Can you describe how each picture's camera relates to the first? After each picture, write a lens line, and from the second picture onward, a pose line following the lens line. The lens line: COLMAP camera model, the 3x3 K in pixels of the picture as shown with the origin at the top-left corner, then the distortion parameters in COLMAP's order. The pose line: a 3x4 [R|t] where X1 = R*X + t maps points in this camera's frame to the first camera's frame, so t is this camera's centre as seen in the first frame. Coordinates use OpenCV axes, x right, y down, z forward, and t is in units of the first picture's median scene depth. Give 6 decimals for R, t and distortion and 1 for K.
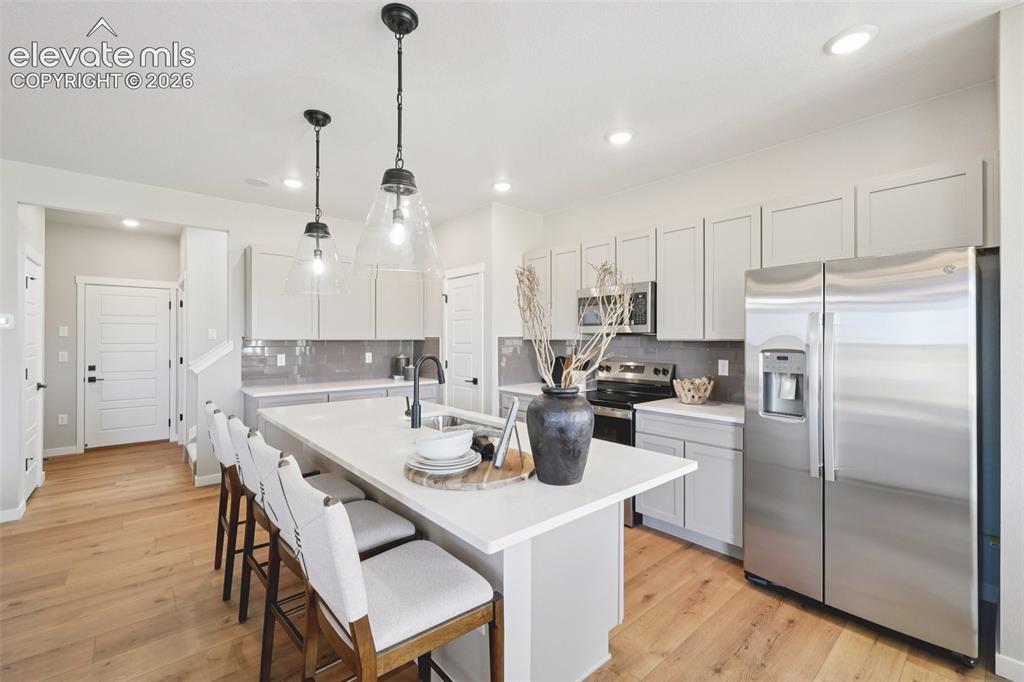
lens RADIAL K [[436.6, 0, 513.7], [0, 436.6, 338.3], [0, 0, 1]] dist [-0.000133, 0.000803]
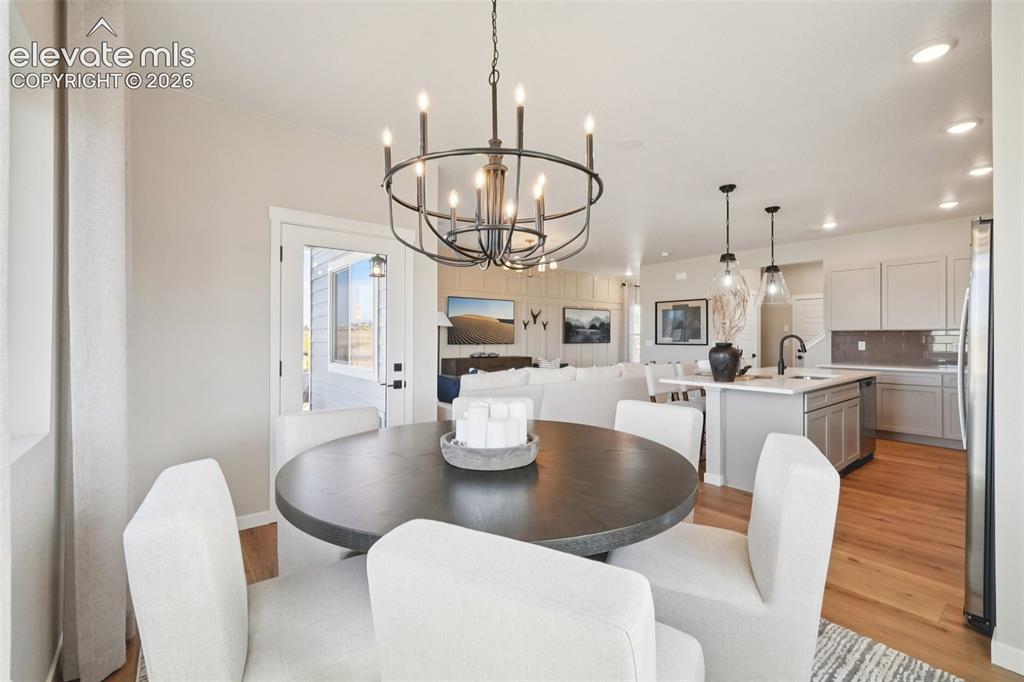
lens RADIAL K [[436.6, 0, 513.7], [0, 436.6, 338.3], [0, 0, 1]] dist [-0.000133, 0.000803]
pose [[-0.032891, -0.001234, -0.999458, 1.446941], [-0.000287, 0.999999, -0.001225, 0.049782], [0.999459, 0.000247, -0.032891, -0.041067]]
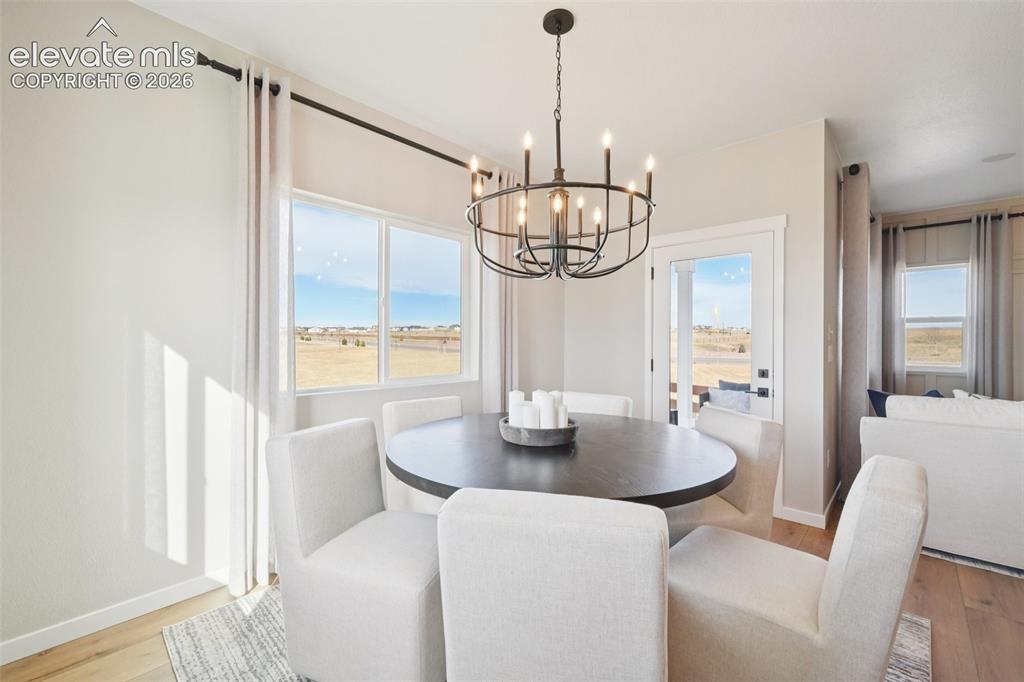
lens RADIAL K [[436.6, 0, 513.7], [0, 436.6, 338.3], [0, 0, 1]] dist [-0.000133, 0.000803]
pose [[-0.992938, -0.006057, -0.118477, 0.958552], [-0.005385, 0.999968, -0.005998, 0.052868], [0.118509, -0.005317, -0.992939, 0.661310]]
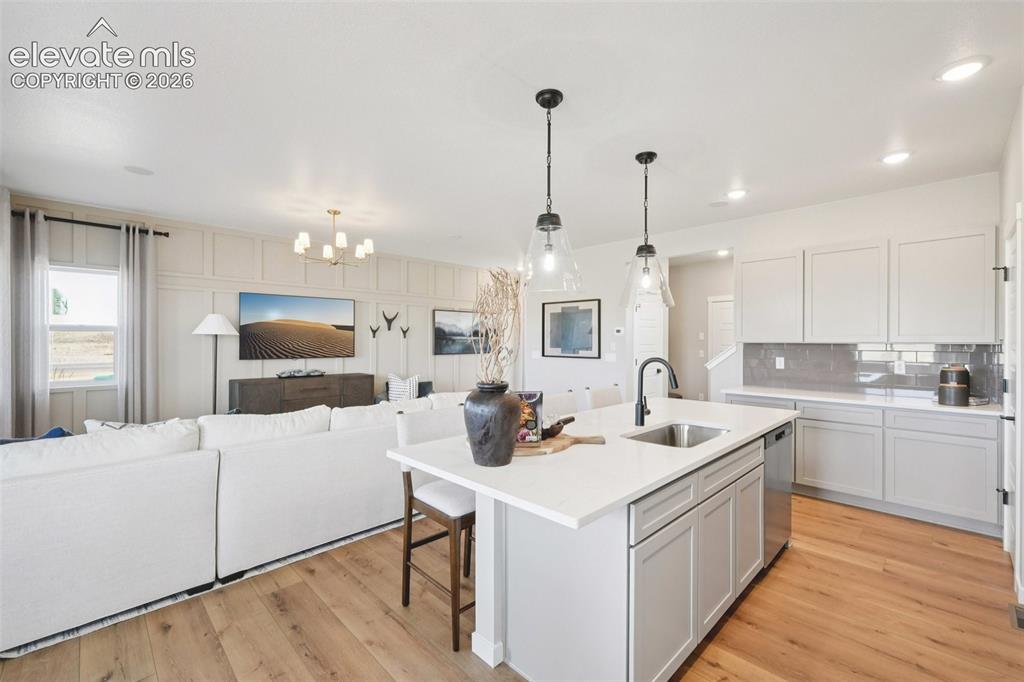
lens RADIAL K [[432.7, 0, 512.8], [0, 432.7, 343.9], [0, 0, 1]] dist [-0.000695, -0.000261]
pose [[0.064738, 0.005844, -0.997885, 0.717613], [-0.000634, 0.999983, 0.005815, 0.001420], [0.997902, 0.000256, 0.064740, 0.557222]]
